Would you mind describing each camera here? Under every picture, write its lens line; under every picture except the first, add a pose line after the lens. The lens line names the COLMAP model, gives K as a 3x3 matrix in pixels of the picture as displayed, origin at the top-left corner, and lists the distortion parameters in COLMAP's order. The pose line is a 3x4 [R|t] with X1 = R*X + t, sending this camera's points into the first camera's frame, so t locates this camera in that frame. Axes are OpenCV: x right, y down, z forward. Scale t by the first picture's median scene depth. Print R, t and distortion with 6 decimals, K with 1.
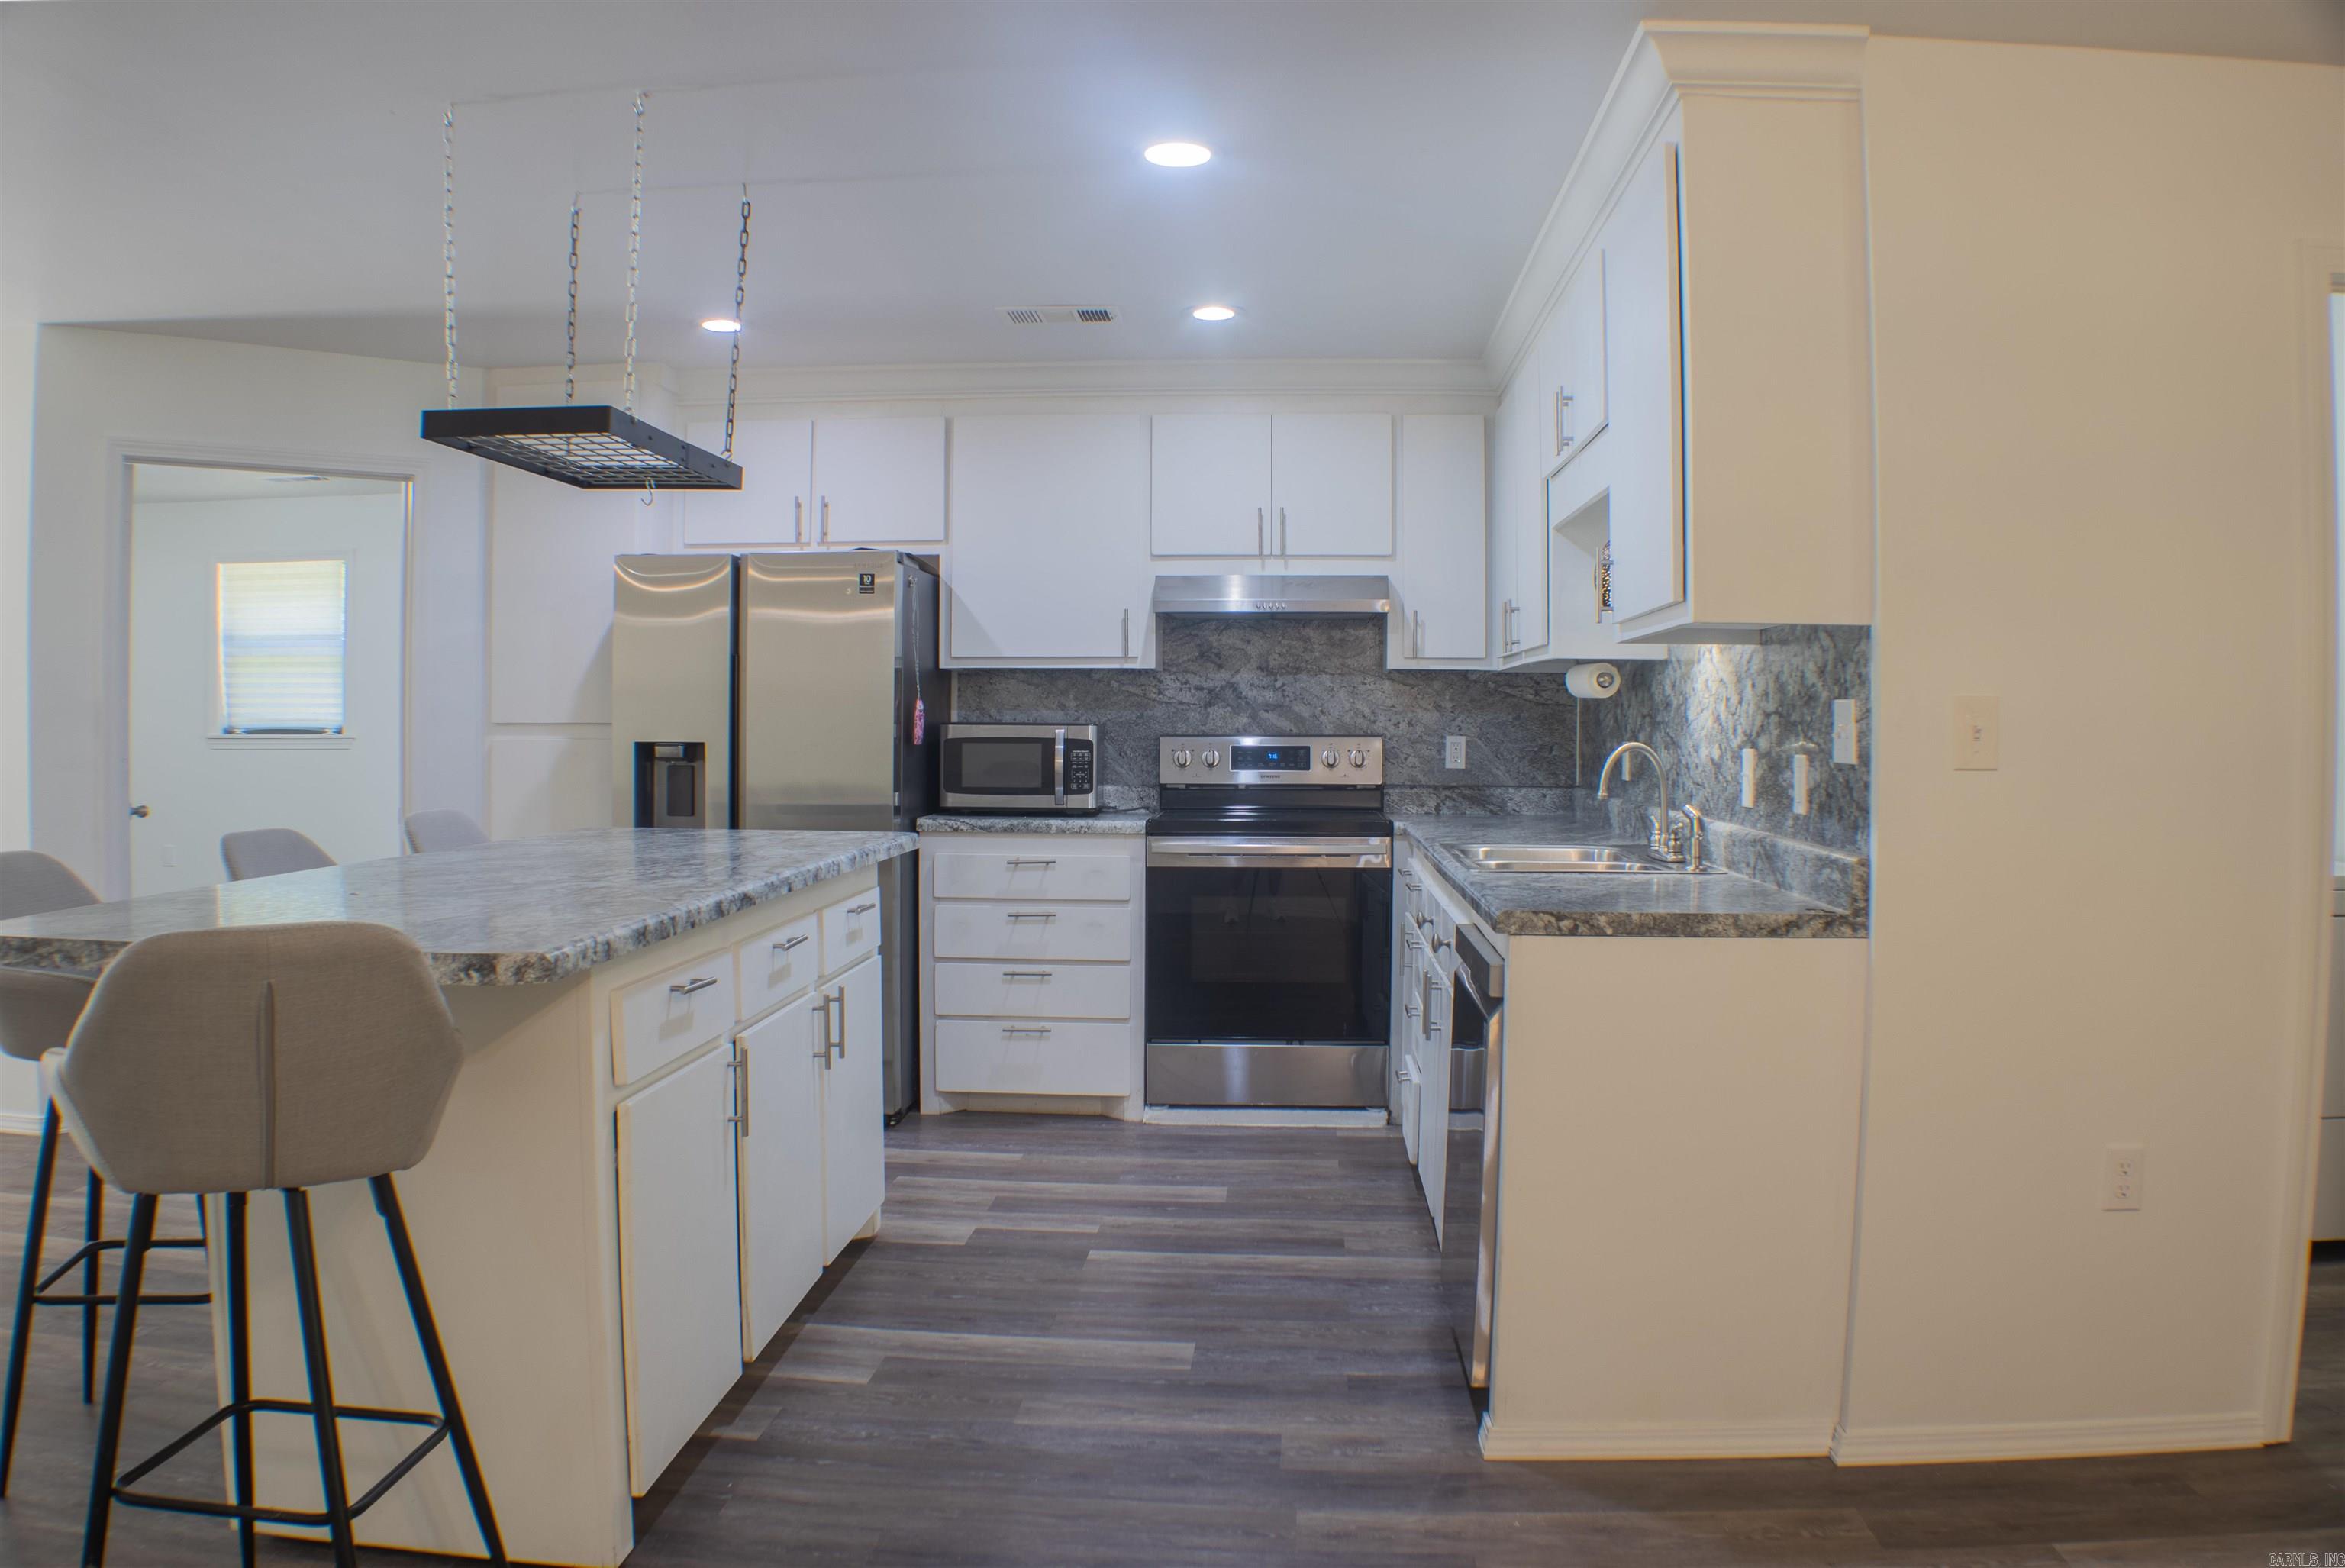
lens RADIAL K [[1764.7, 0, 1159.4], [0, 1764.7, 785.4], [0, 0, 1]] dist [-0.216325, 0.077569]
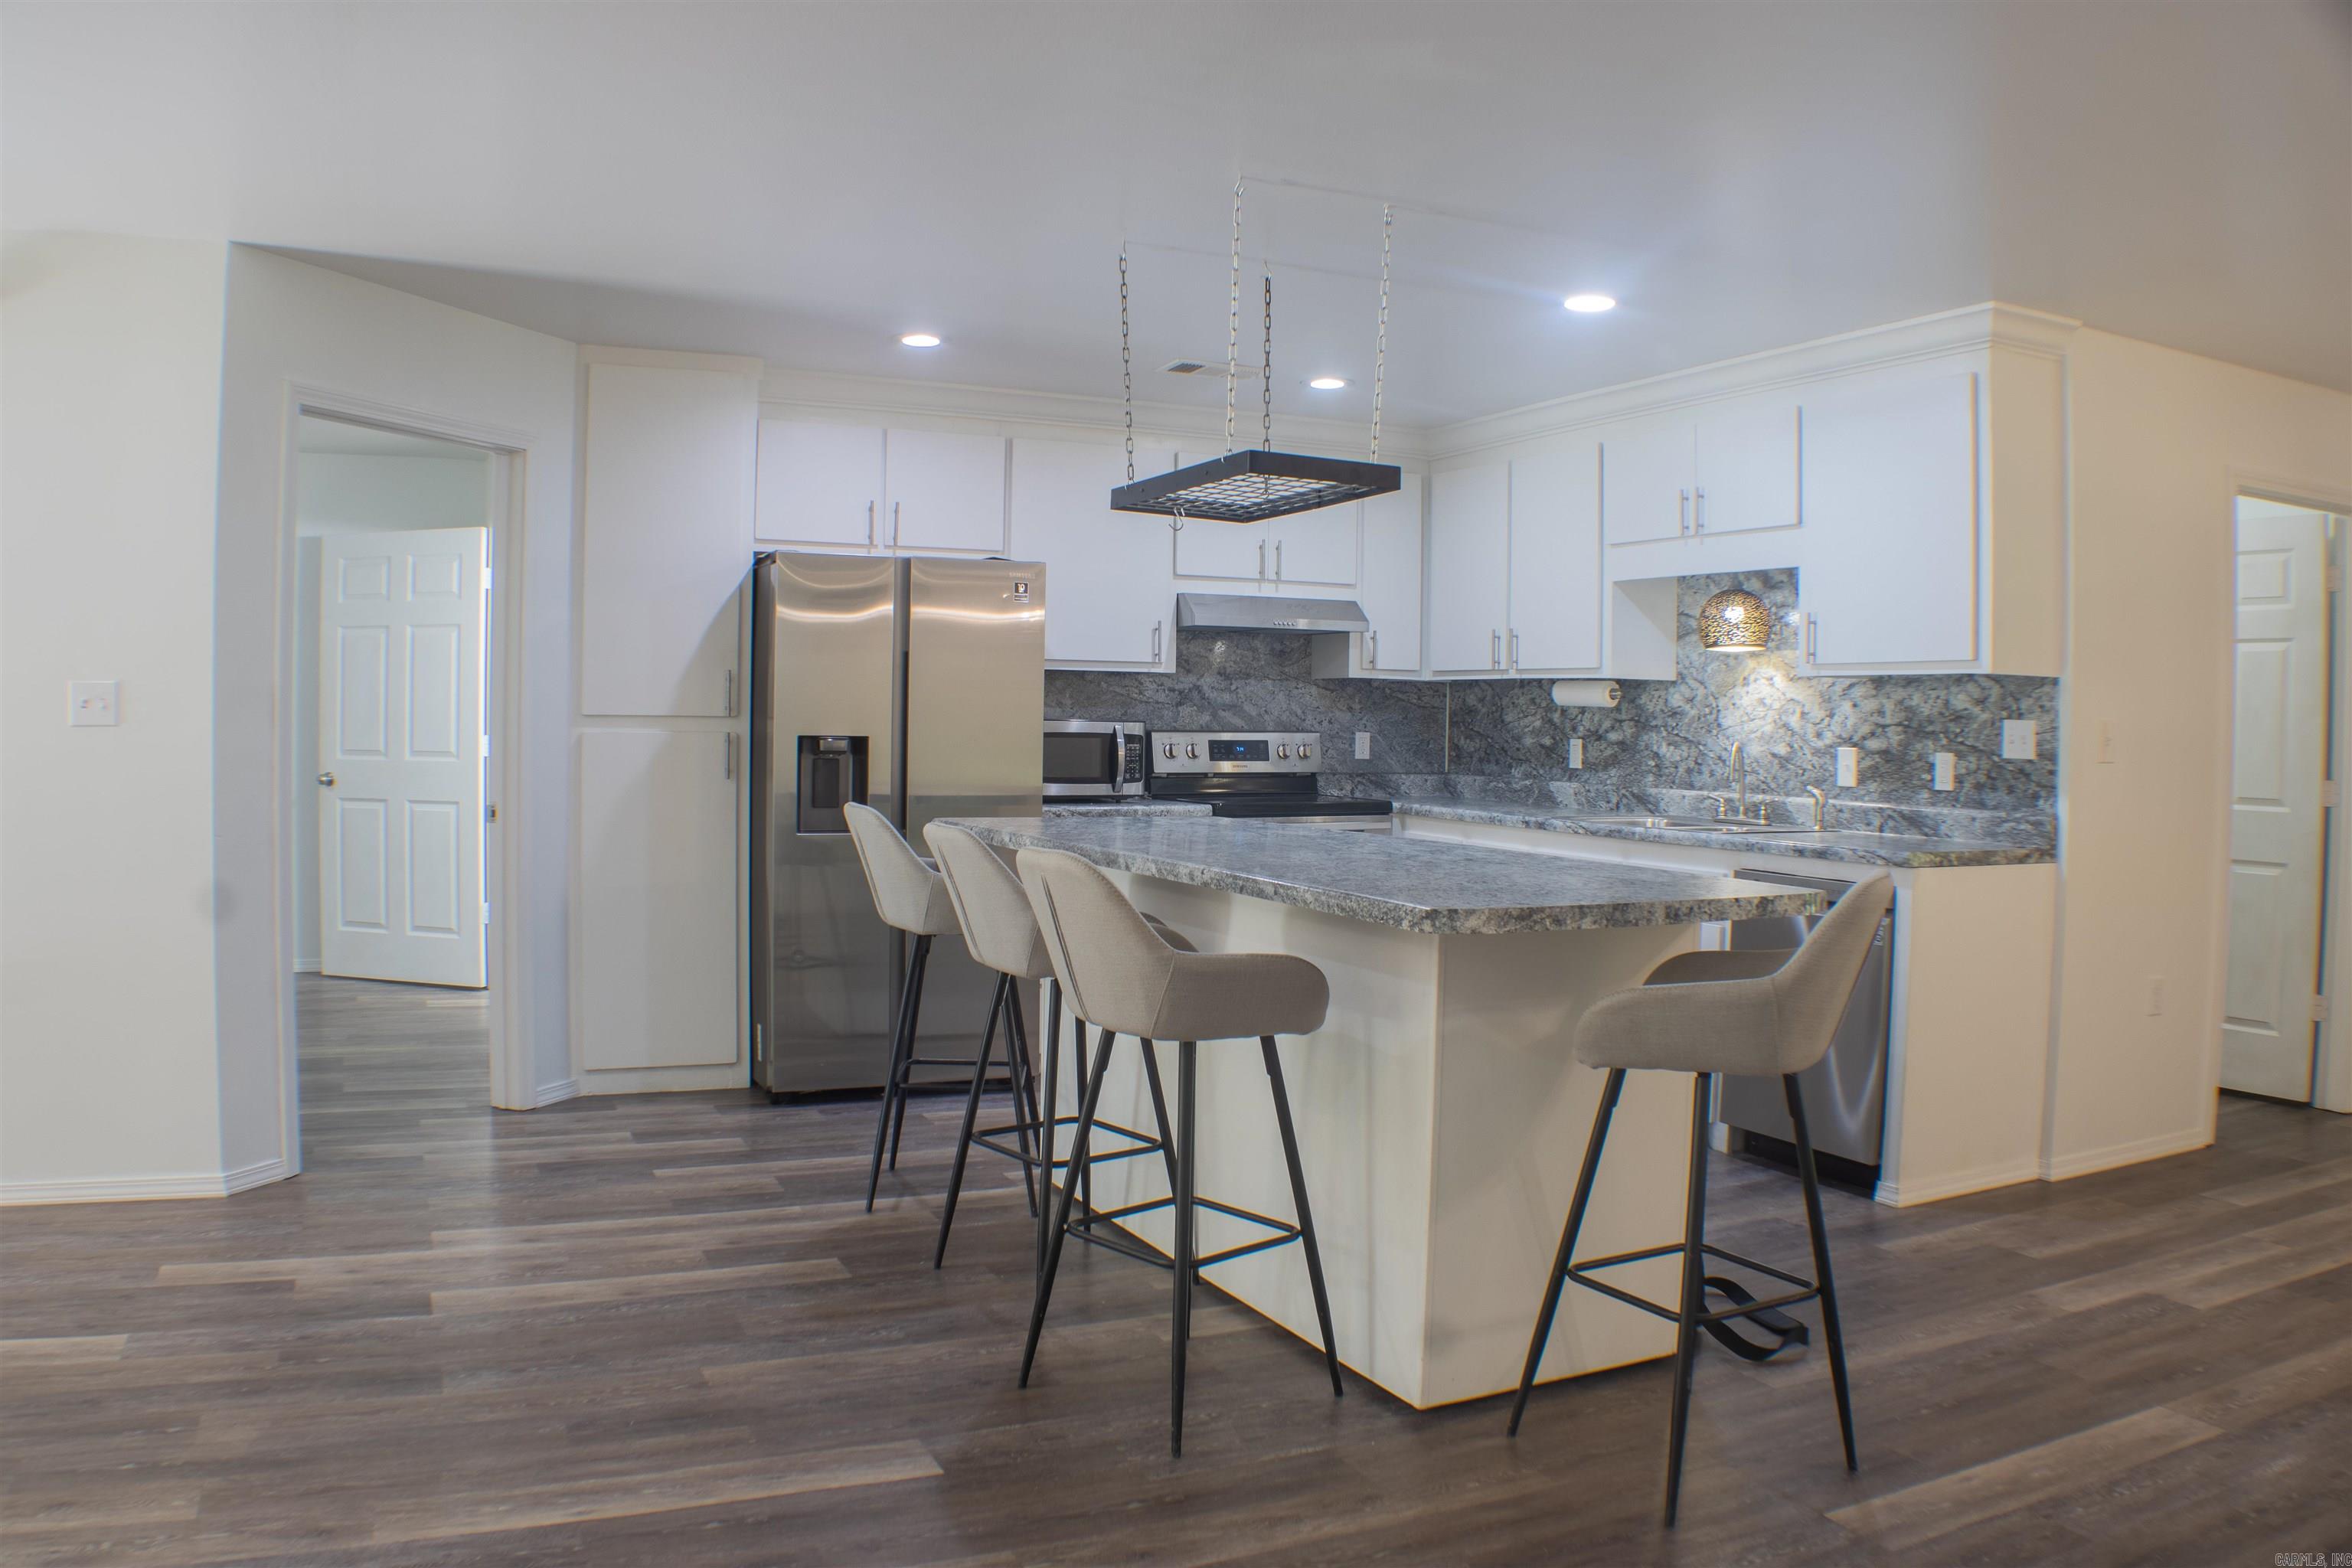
lens RADIAL K [[1769.9, 0, 1160.1], [0, 1769.9, 784.0], [0, 0, 1]] dist [-0.216325, 0.077569]
pose [[0.871959, -0.009597, 0.489484, -0.625044], [0.005952, 0.999942, 0.009003, -0.004541], [-0.489542, -0.004937, 0.871966, -0.005420]]
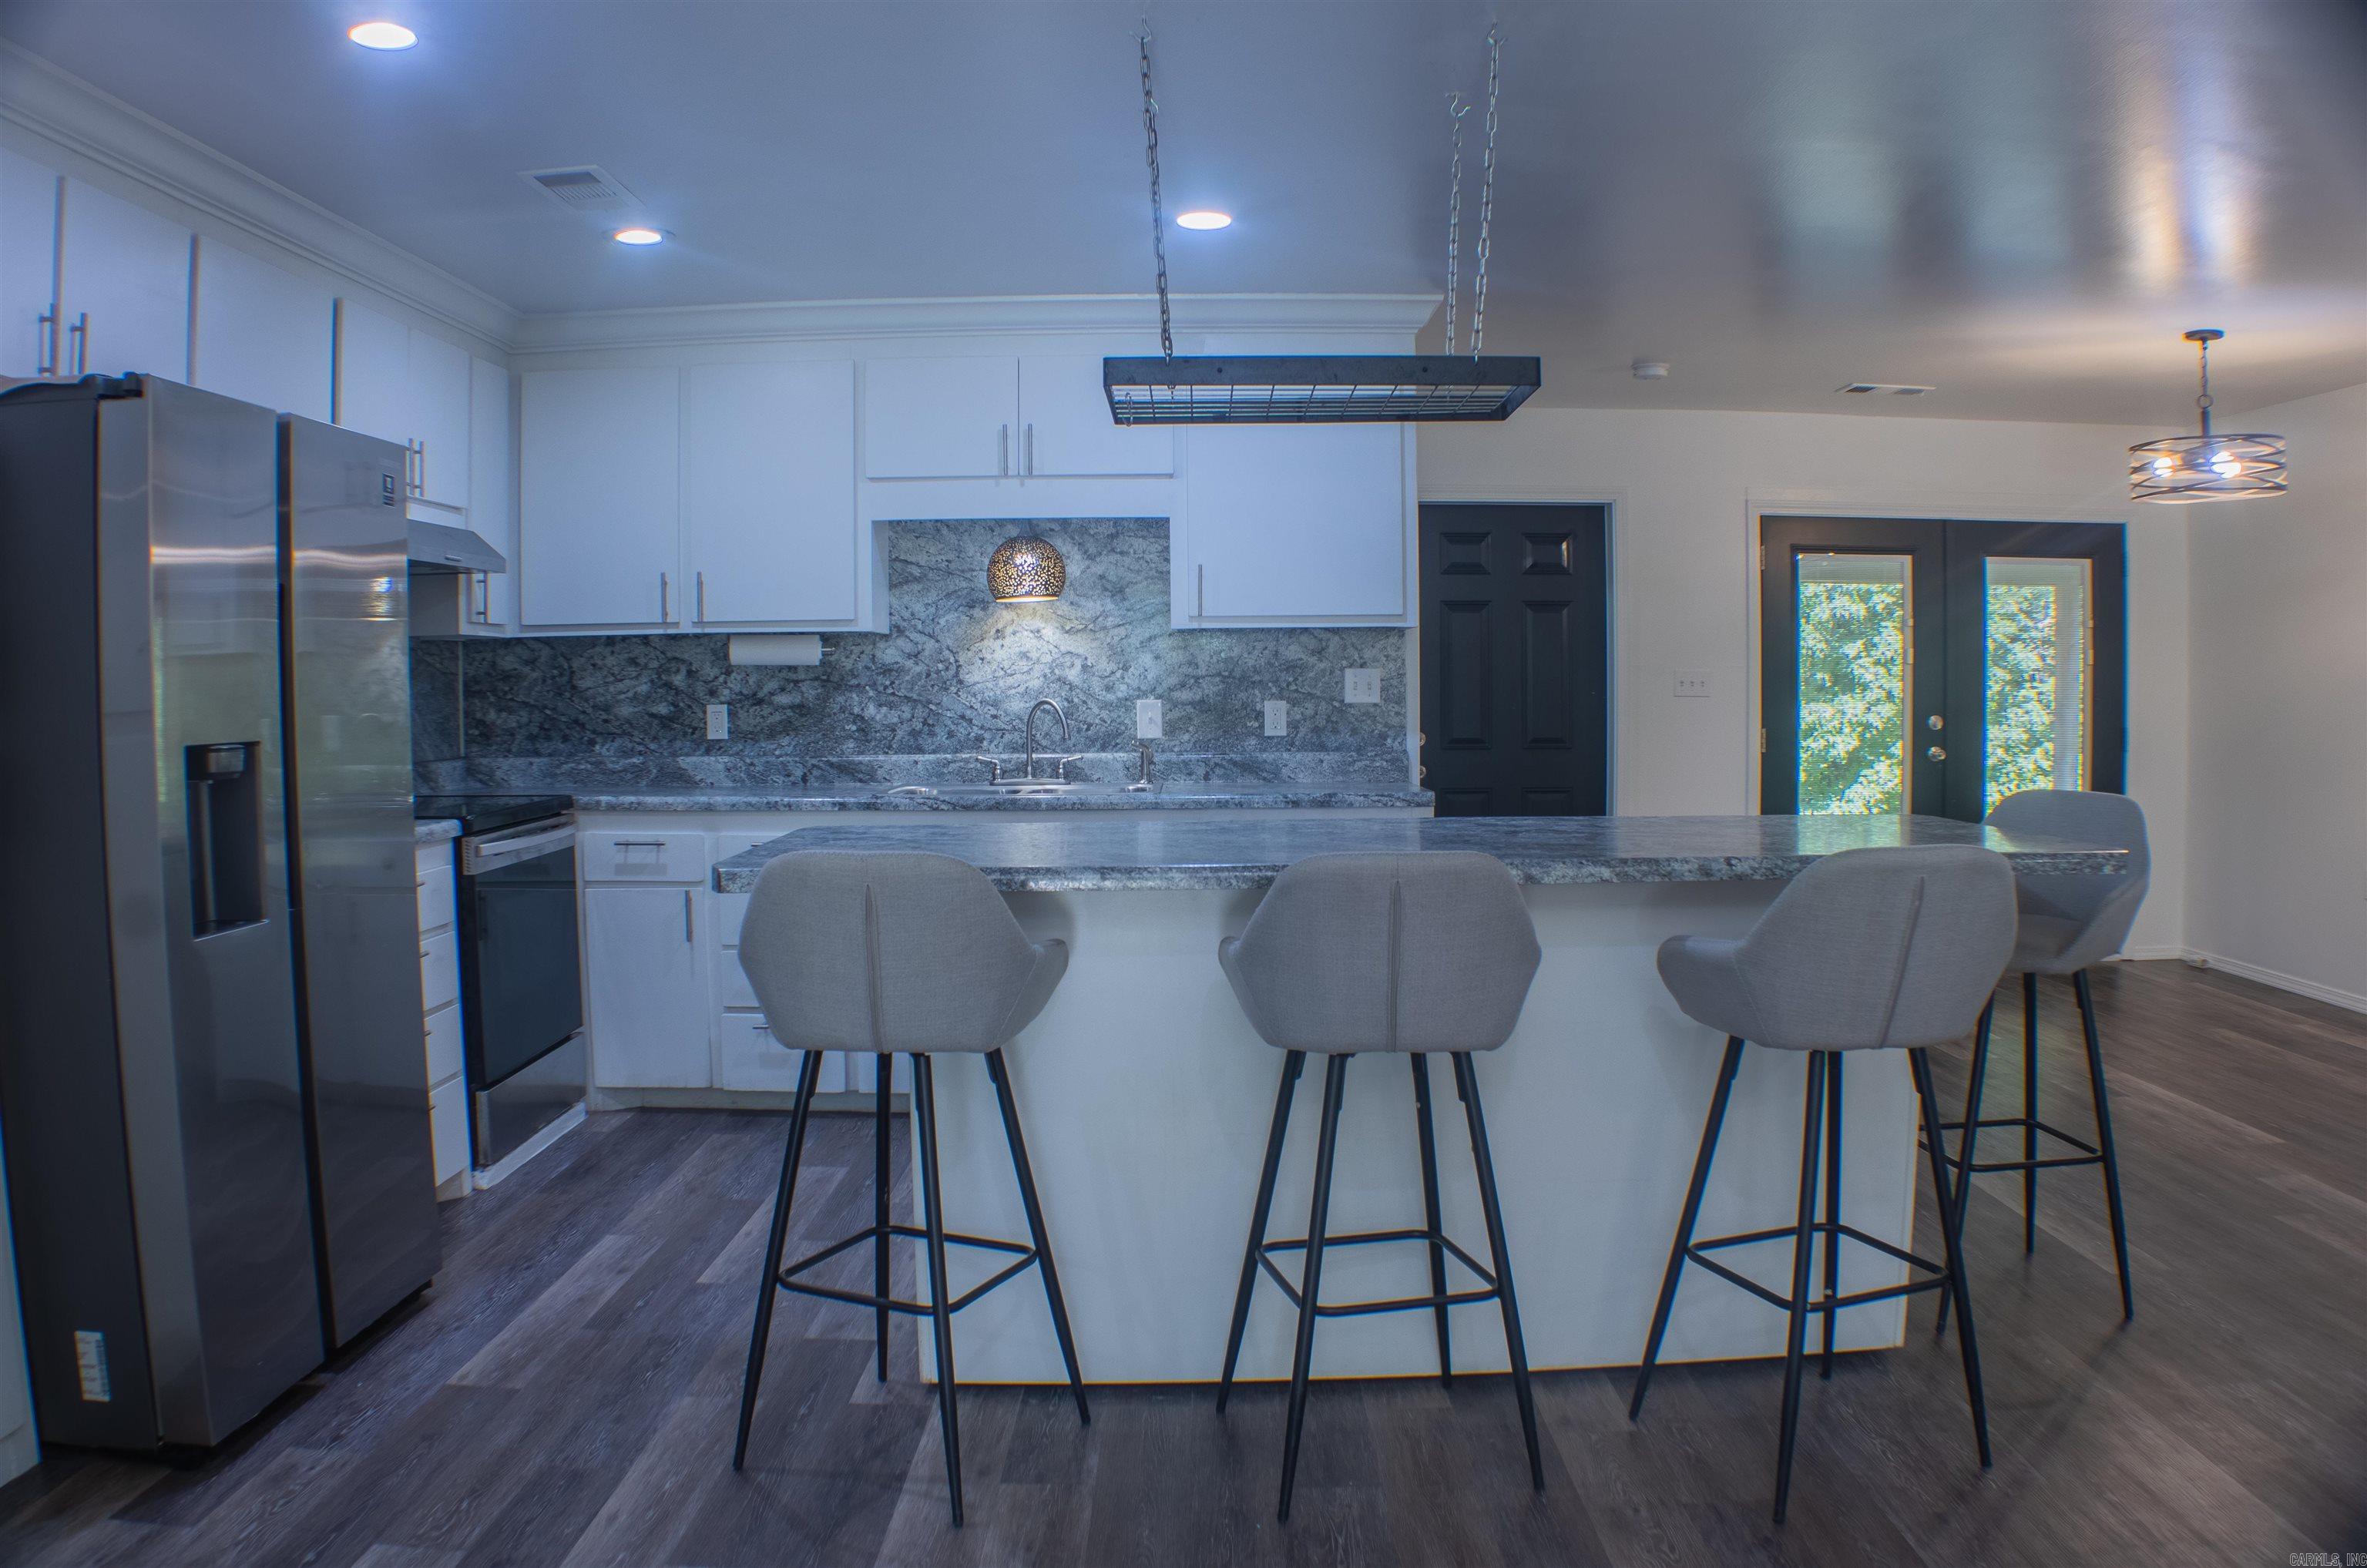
lens RADIAL K [[1741.0, 0, 1192.5], [0, 1741.0, 778.0], [0, 0, 1]] dist [-0.204699, 0.039167]
pose [[-0.076873, -0.060425, 0.995208, -0.806591], [0.043407, 0.997013, 0.063888, -0.033323], [-0.996096, 0.048110, -0.074020, 0.739161]]
